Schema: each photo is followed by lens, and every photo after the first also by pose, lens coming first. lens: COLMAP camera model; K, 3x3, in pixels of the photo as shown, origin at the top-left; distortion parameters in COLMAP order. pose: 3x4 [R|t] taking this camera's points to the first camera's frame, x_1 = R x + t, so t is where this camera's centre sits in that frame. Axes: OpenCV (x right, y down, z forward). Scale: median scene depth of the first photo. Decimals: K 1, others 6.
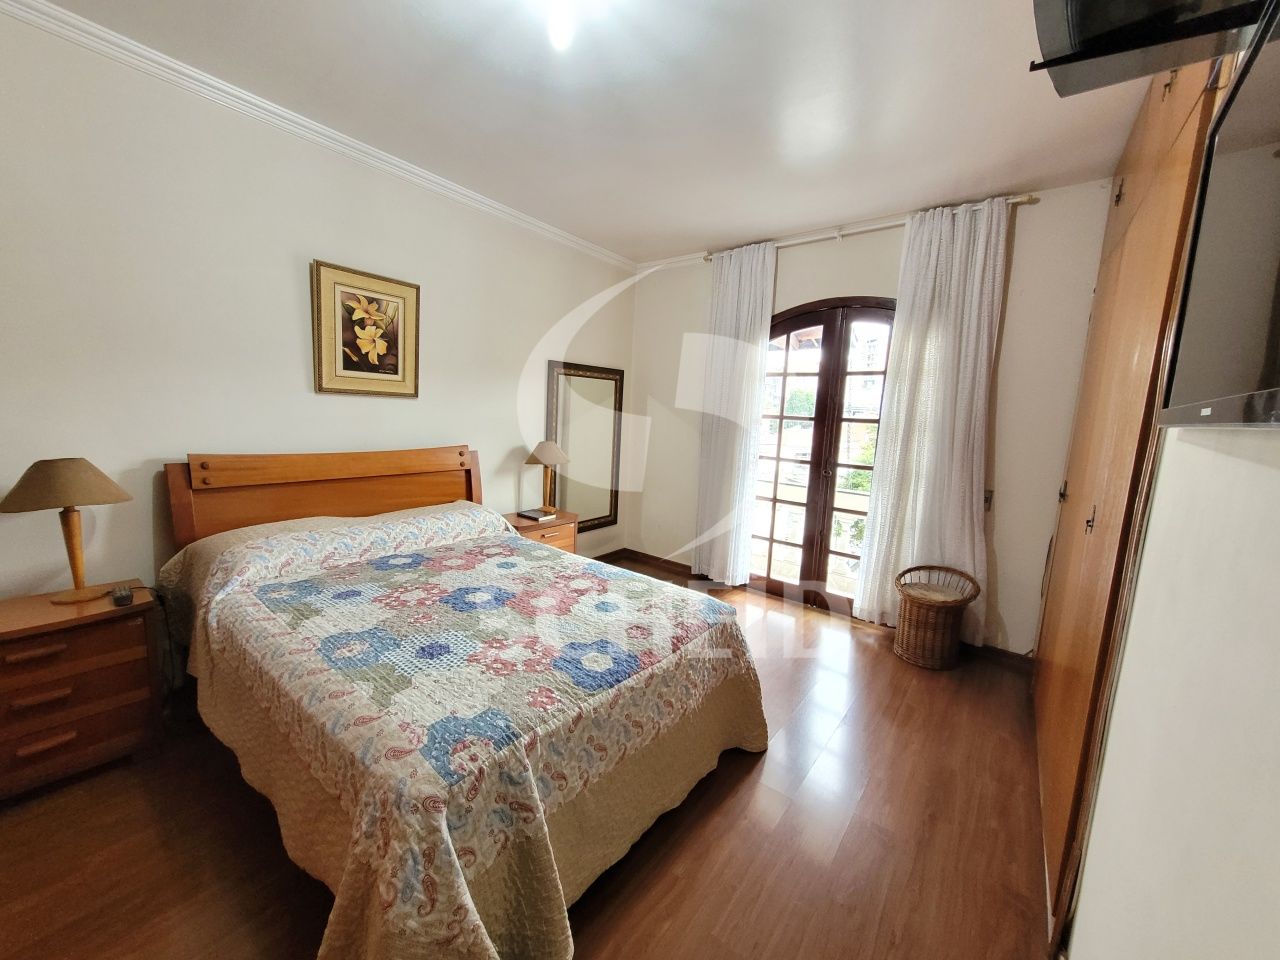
lens RADIAL K [[495.2, 0, 633.3], [0, 495.2, 478.9], [0, 0, 1]] dist [0.006642, -0.000680]
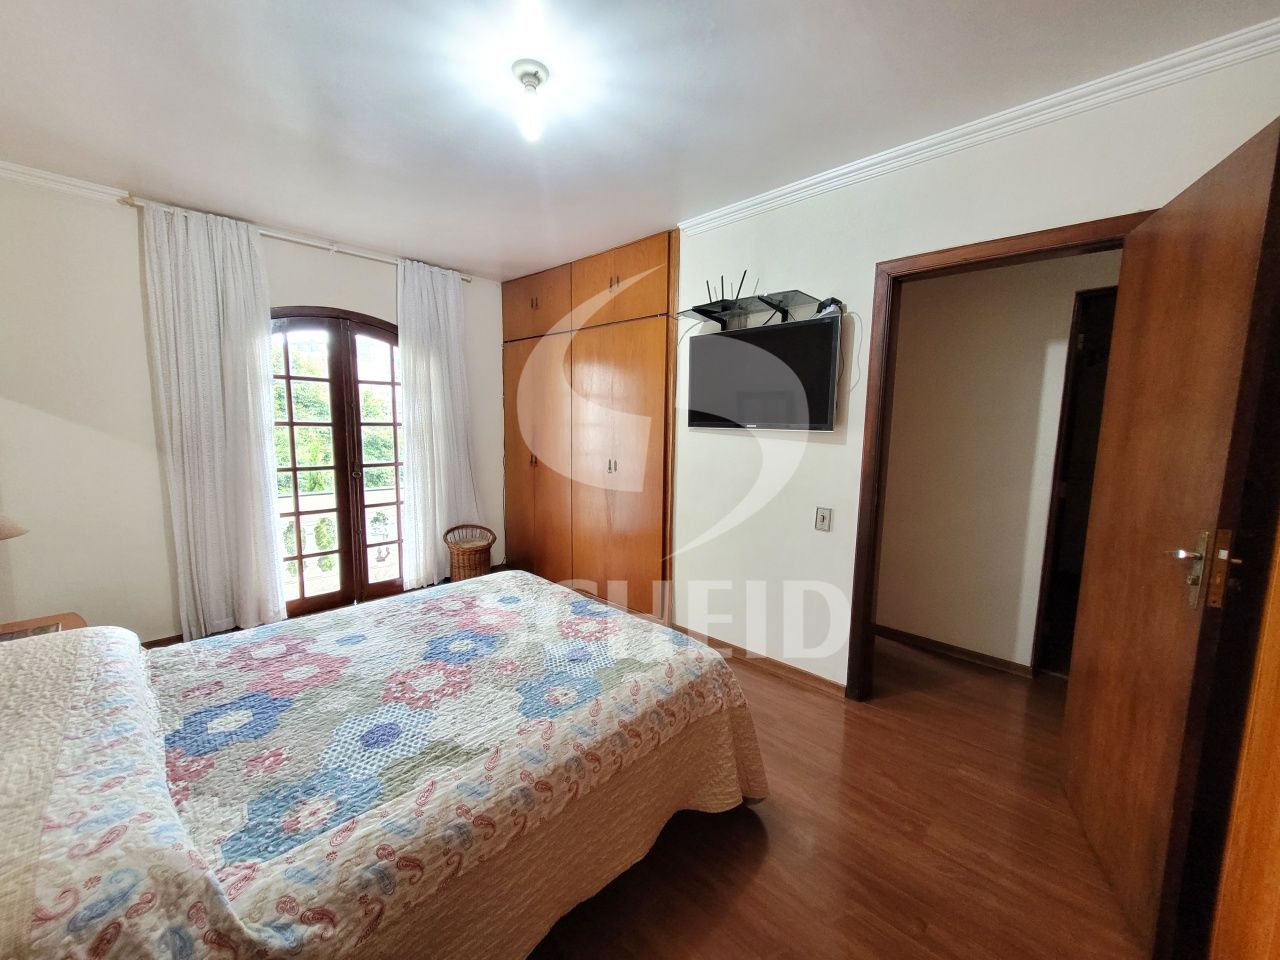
lens RADIAL K [[495.2, 0, 633.2], [0, 495.2, 479.2], [0, 0, 1]] dist [0.006642, -0.000680]
pose [[0.098758, -0.156490, 0.982730, -0.916256], [0.126345, 0.981537, 0.143604, -0.123276], [-0.987058, 0.109981, 0.116706, 0.445649]]
